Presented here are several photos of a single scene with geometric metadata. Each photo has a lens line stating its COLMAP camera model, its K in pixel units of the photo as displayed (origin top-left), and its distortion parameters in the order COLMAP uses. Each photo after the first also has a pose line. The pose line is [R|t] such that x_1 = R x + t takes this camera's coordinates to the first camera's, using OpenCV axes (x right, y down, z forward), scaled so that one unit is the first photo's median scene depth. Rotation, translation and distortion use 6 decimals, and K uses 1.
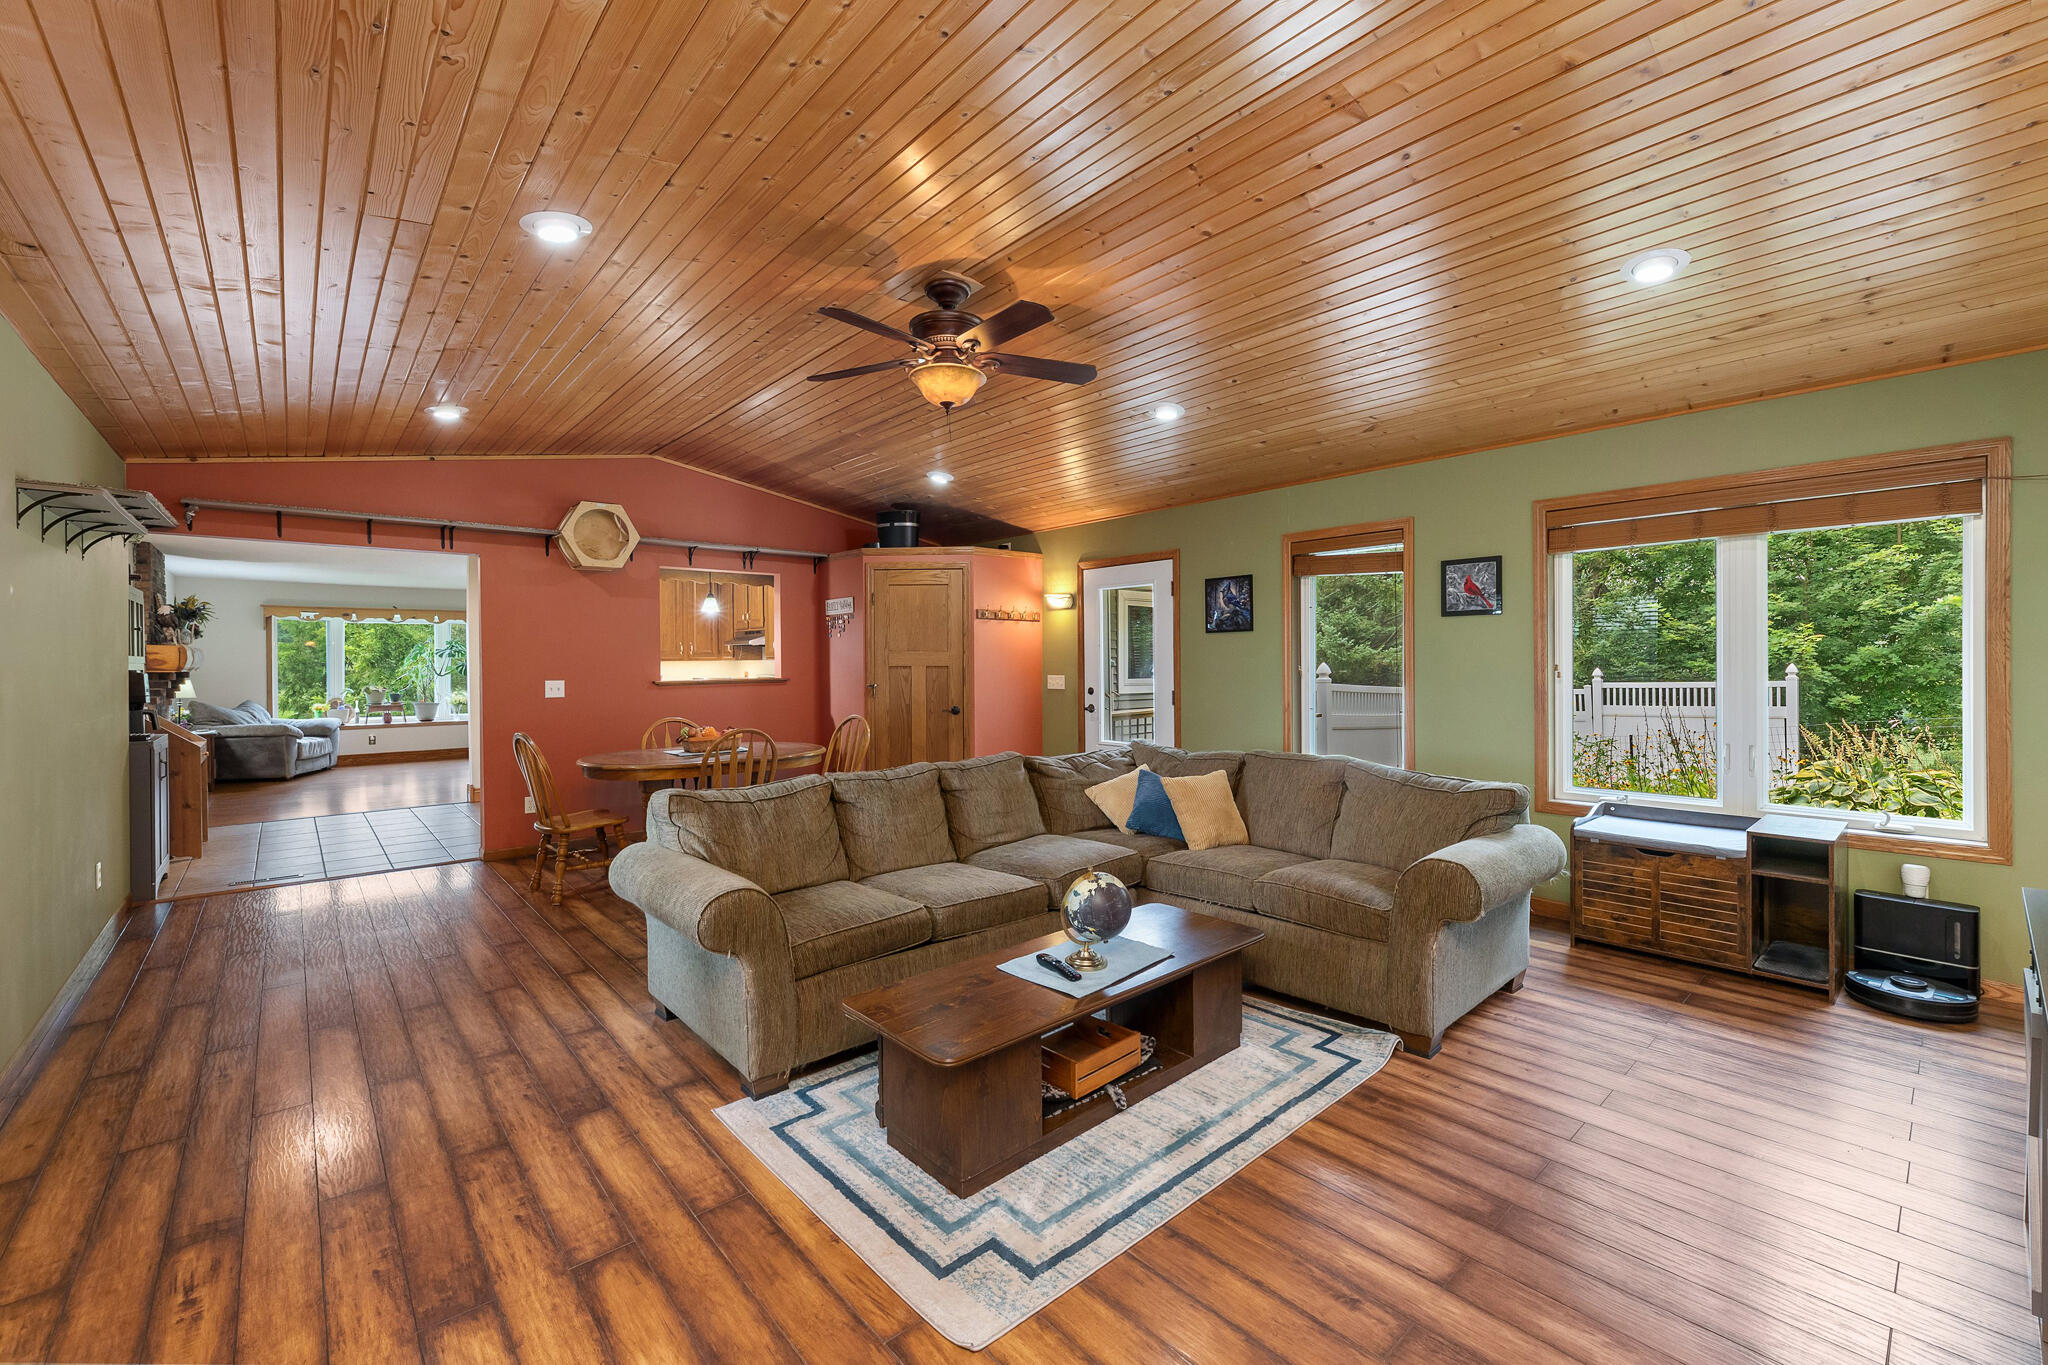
lens RADIAL K [[834.8, 0, 1023.8], [0, 834.8, 672.4], [0, 0, 1]] dist [0.000514, -0.000023]
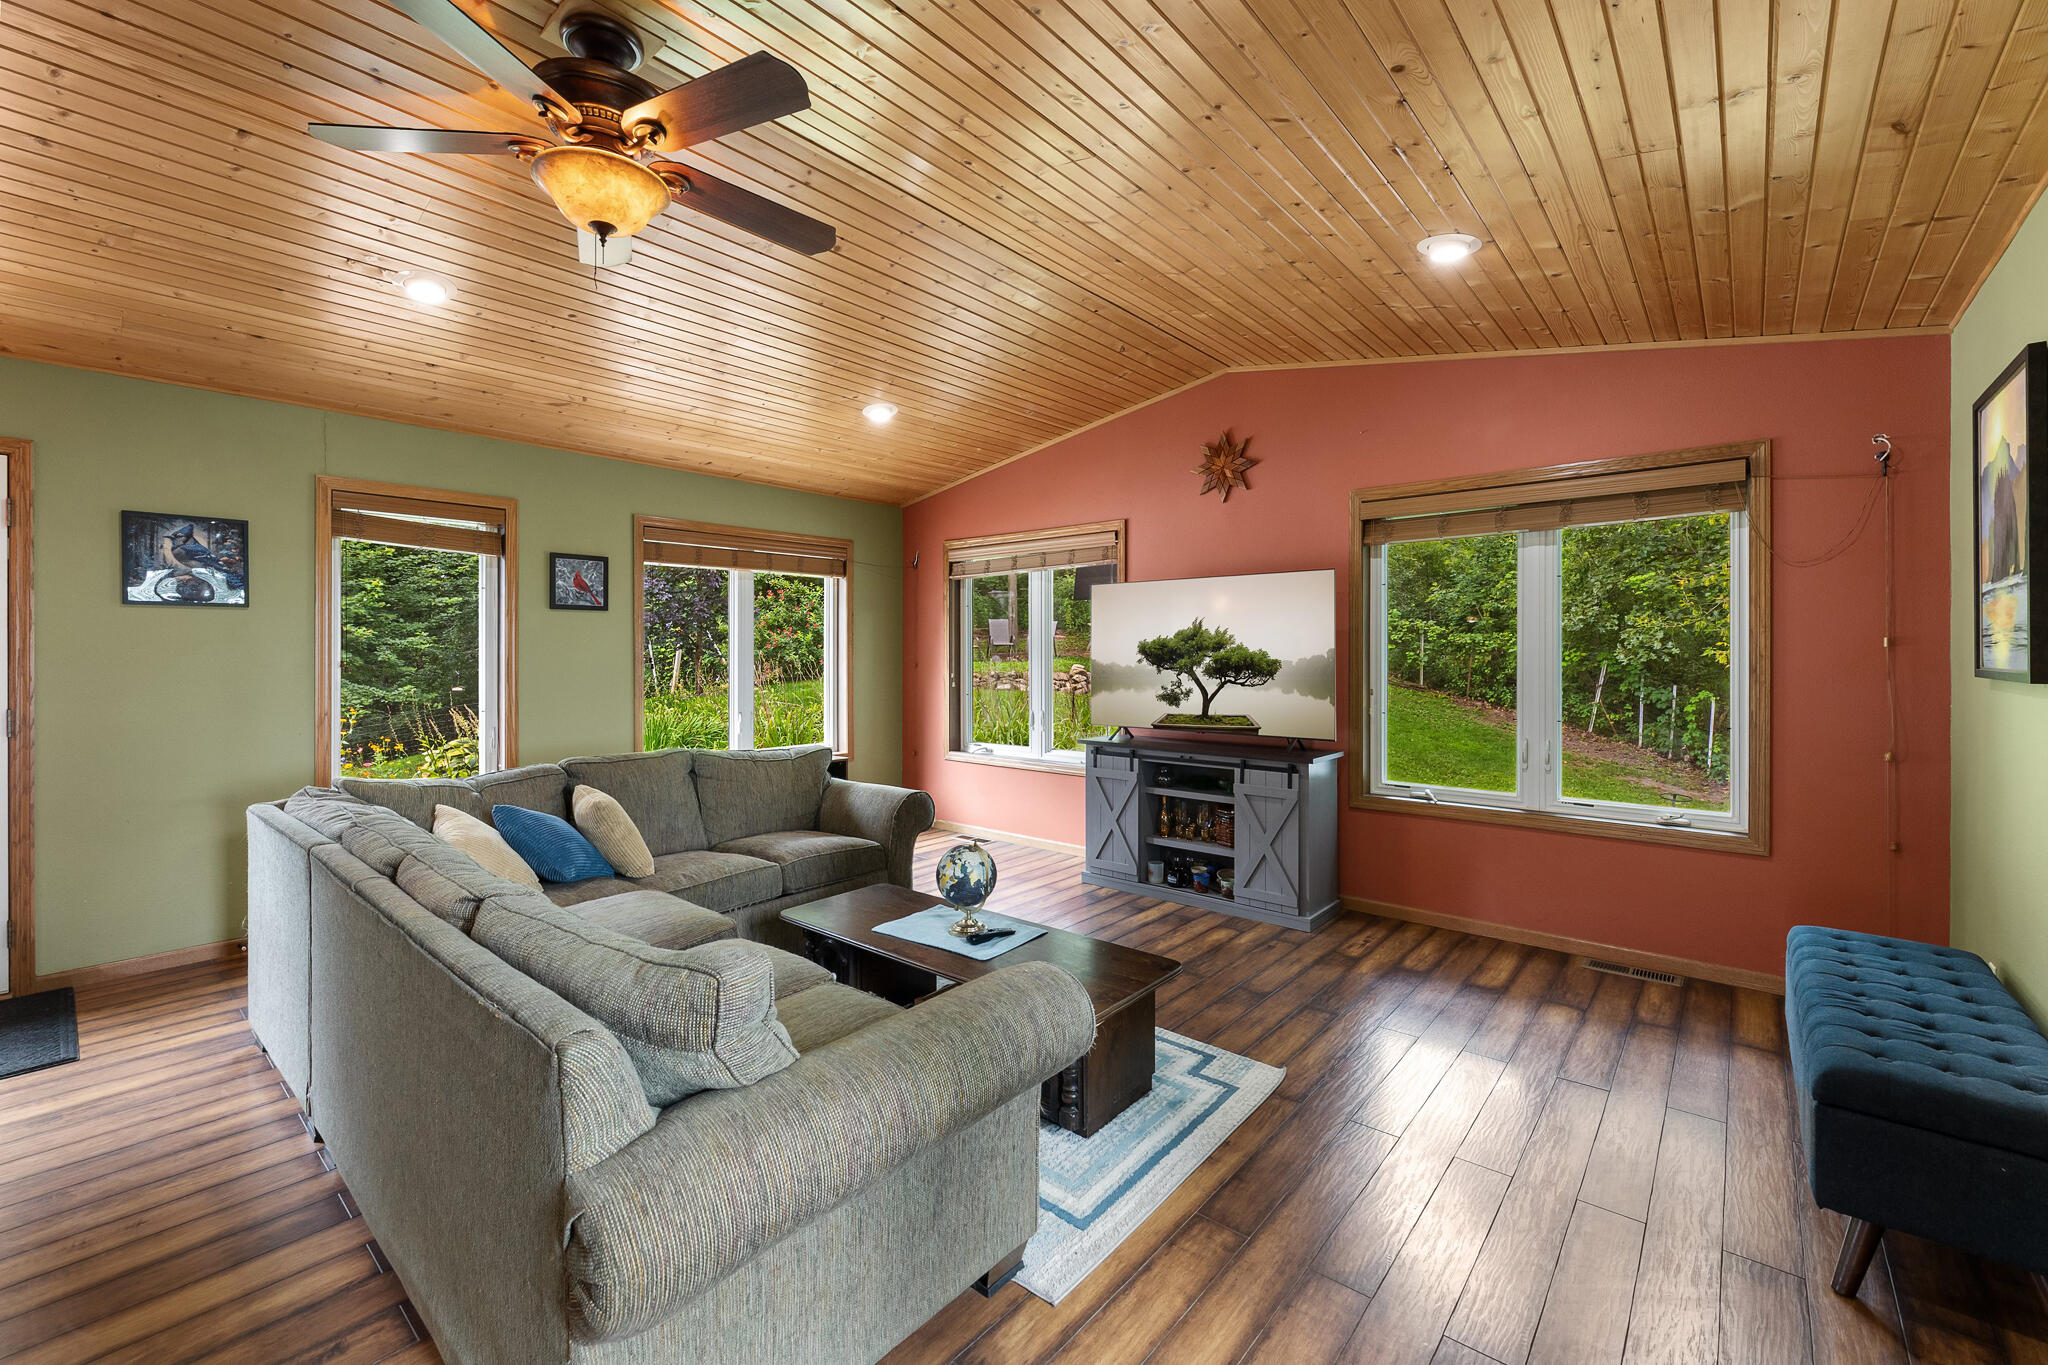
lens RADIAL K [[834.8, 0, 1023.3], [0, 834.8, 661.5], [0, 0, 1]] dist [0.000514, -0.000023]
pose [[-0.137263, -0.007717, 0.990505, -1.174472], [0.009468, 0.999914, 0.009102, -0.017678], [-0.990489, 0.010628, -0.137178, 1.247231]]
